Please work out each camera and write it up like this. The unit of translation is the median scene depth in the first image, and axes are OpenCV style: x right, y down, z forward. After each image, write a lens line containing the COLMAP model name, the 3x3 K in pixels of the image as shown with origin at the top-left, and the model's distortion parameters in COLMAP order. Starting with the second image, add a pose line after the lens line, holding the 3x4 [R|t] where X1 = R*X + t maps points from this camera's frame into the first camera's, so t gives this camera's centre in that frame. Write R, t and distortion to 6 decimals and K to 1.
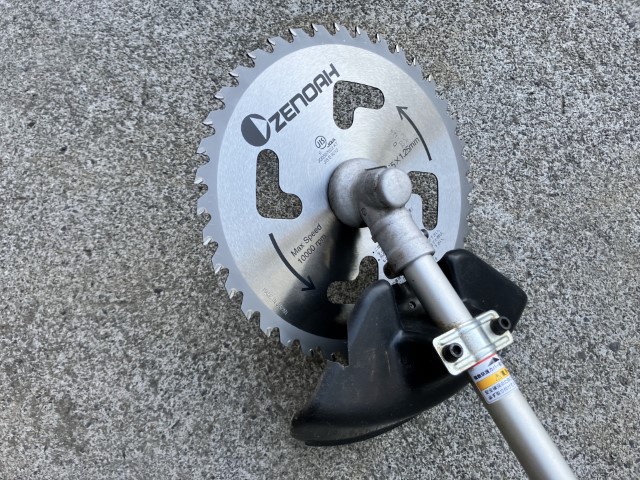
lens RADIAL K [[524.7, 0, 311.0], [0, 524.7, 245.5], [0, 0, 1]] dist [0.003025, 0.001864]
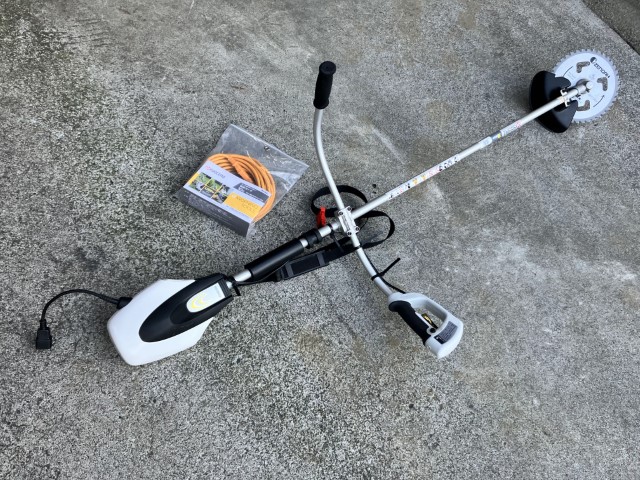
lens RADIAL K [[524.7, 0, 311.0], [0, 524.7, 245.5], [0, 0, 1]] dist [0.003025, 0.001864]
pose [[0.109204, 0.936366, -0.333606, 2.249566], [-0.988840, 0.136551, 0.059581, 1.837321], [0.101344, 0.323376, 0.940828, -2.648586]]
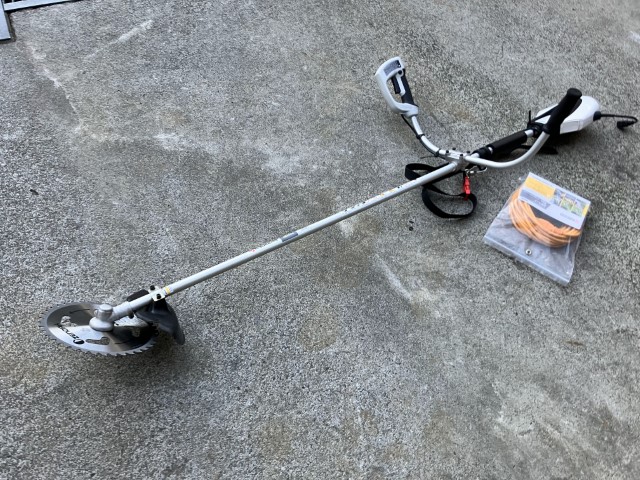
lens RADIAL K [[509.1, 0, 304.7], [0, 509.1, 254.2], [0, 0, 1]] dist [0.014927, -0.017363]
pose [[-0.090423, -0.752519, 0.652333, -1.319923], [0.909034, 0.205187, 0.362706, -0.153100], [-0.406794, 0.625790, 0.665512, -1.357776]]
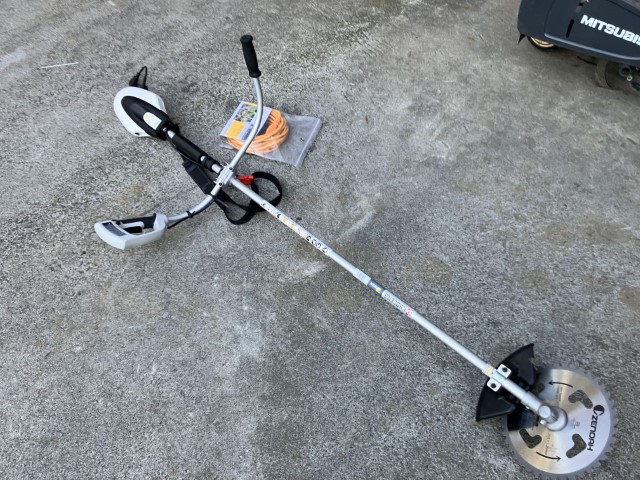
lens RADIAL K [[514.0, 0, 309.3], [0, 514.0, 237.8], [0, 0, 1]] dist [0.010204, -0.003551]
pose [[-0.939945, 0.339700, -0.033266, 0.920608], [-0.218572, -0.524183, 0.823079, -1.336060], [0.262163, 0.780920, 0.566952, -1.435583]]
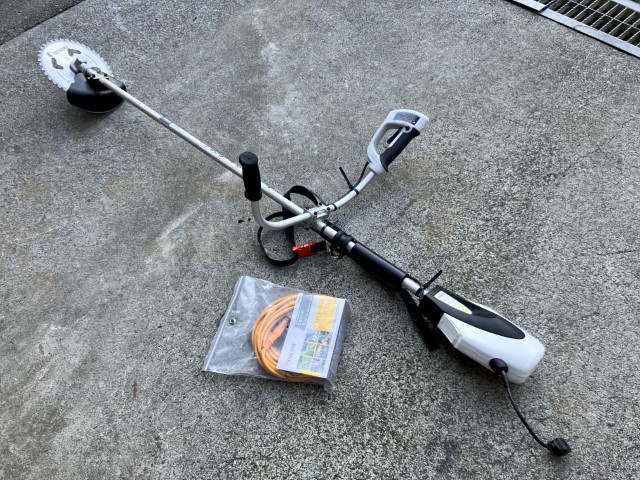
lens RADIAL K [[524.7, 0, 311.0], [0, 524.7, 245.5], [0, 0, 1]] dist [0.003025, 0.001864]
pose [[0.936833, -0.253345, 0.241166, 0.421314], [0.318079, 0.903866, -0.286096, 2.772083], [-0.145500, 0.344734, 0.927355, -2.582468]]
